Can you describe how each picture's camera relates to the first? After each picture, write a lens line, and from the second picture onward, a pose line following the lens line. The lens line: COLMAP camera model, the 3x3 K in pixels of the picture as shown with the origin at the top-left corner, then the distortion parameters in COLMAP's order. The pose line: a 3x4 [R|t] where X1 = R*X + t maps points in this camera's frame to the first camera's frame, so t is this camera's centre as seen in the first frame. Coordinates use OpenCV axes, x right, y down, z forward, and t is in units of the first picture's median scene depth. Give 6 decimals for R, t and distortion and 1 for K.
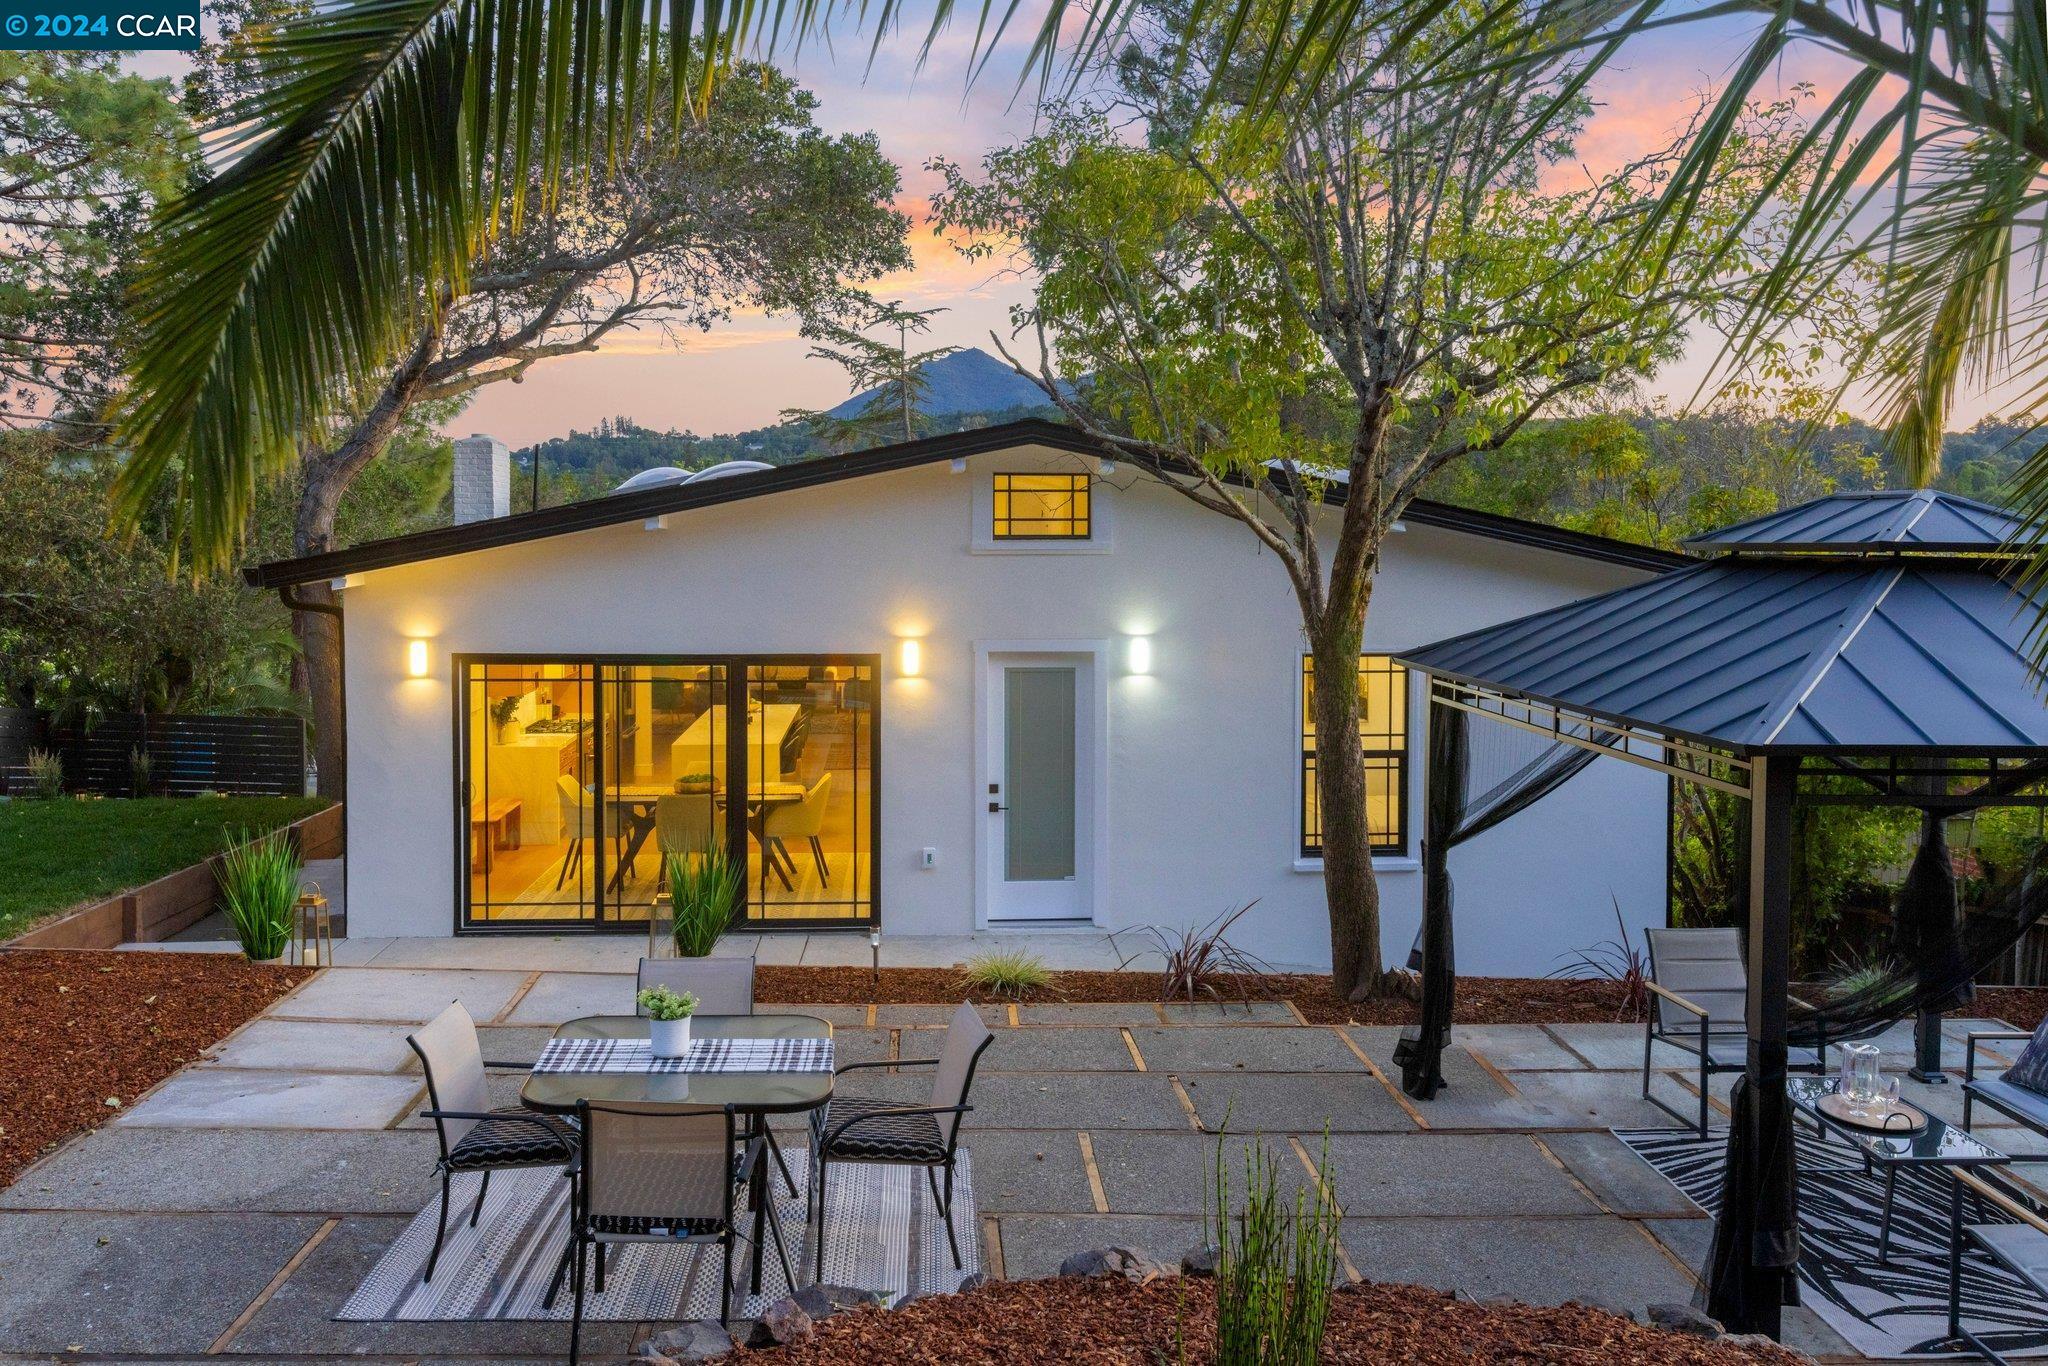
lens RADIAL K [[1601.4, 0, 1016.6], [0, 1601.4, 587.1], [0, 0, 1]] dist [0.049220, -0.041553]
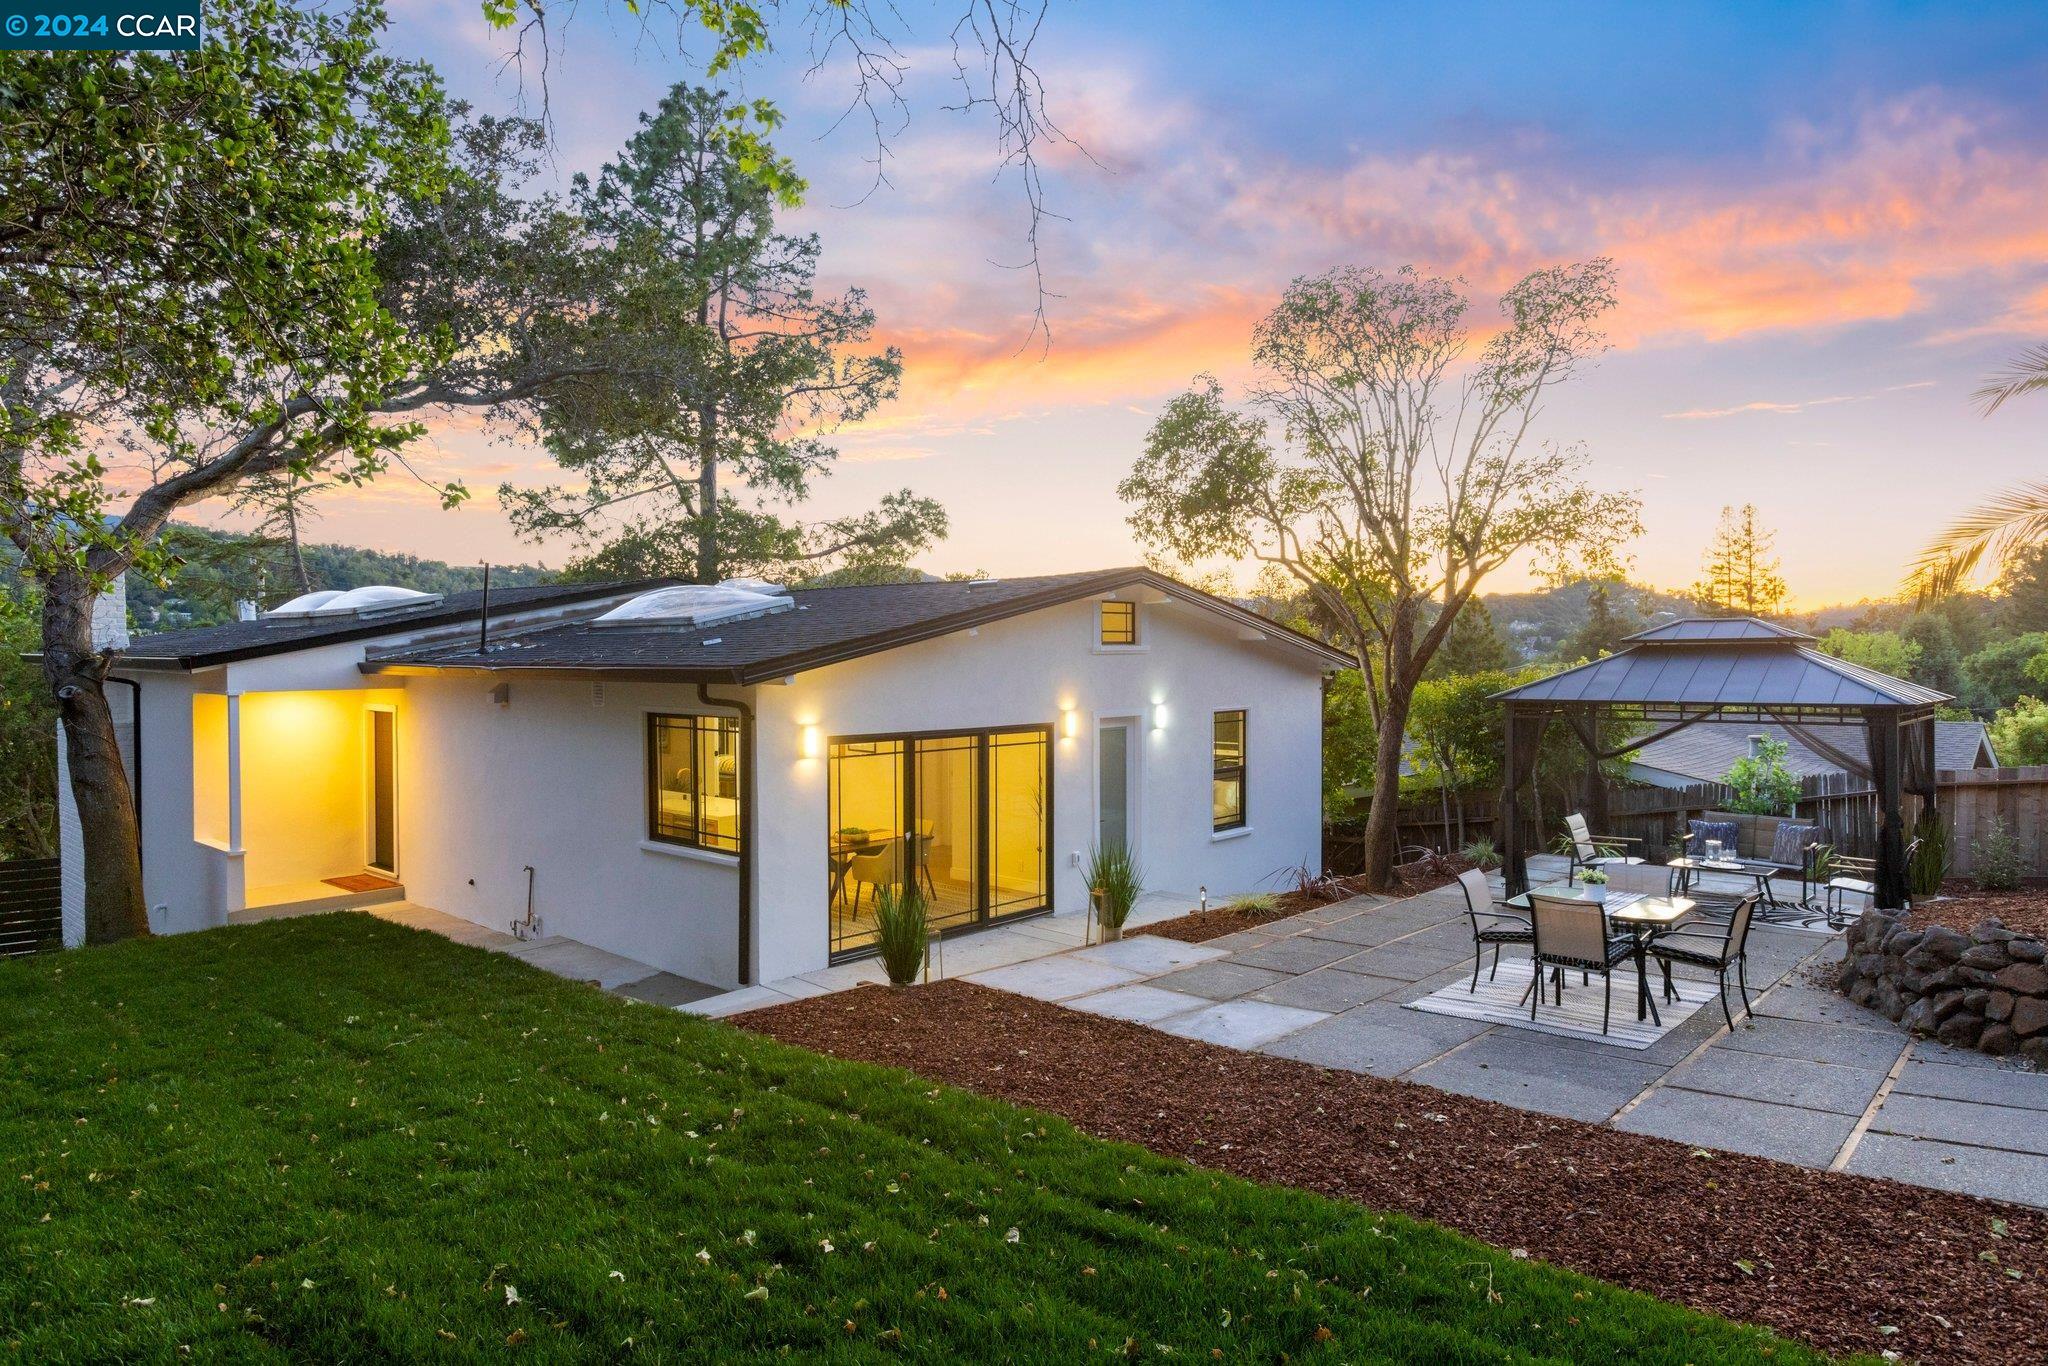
lens RADIAL K [[1228.3, 0, 1017.3], [0, 1228.3, 676.1], [0, 0, 1]] dist [0.007394, 0.000514]
pose [[0.708138, -0.018920, 0.705821, -1.132399], [0.028972, 0.999578, -0.002273, 0.001214], [-0.705479, 0.022059, 0.708387, 0.288842]]
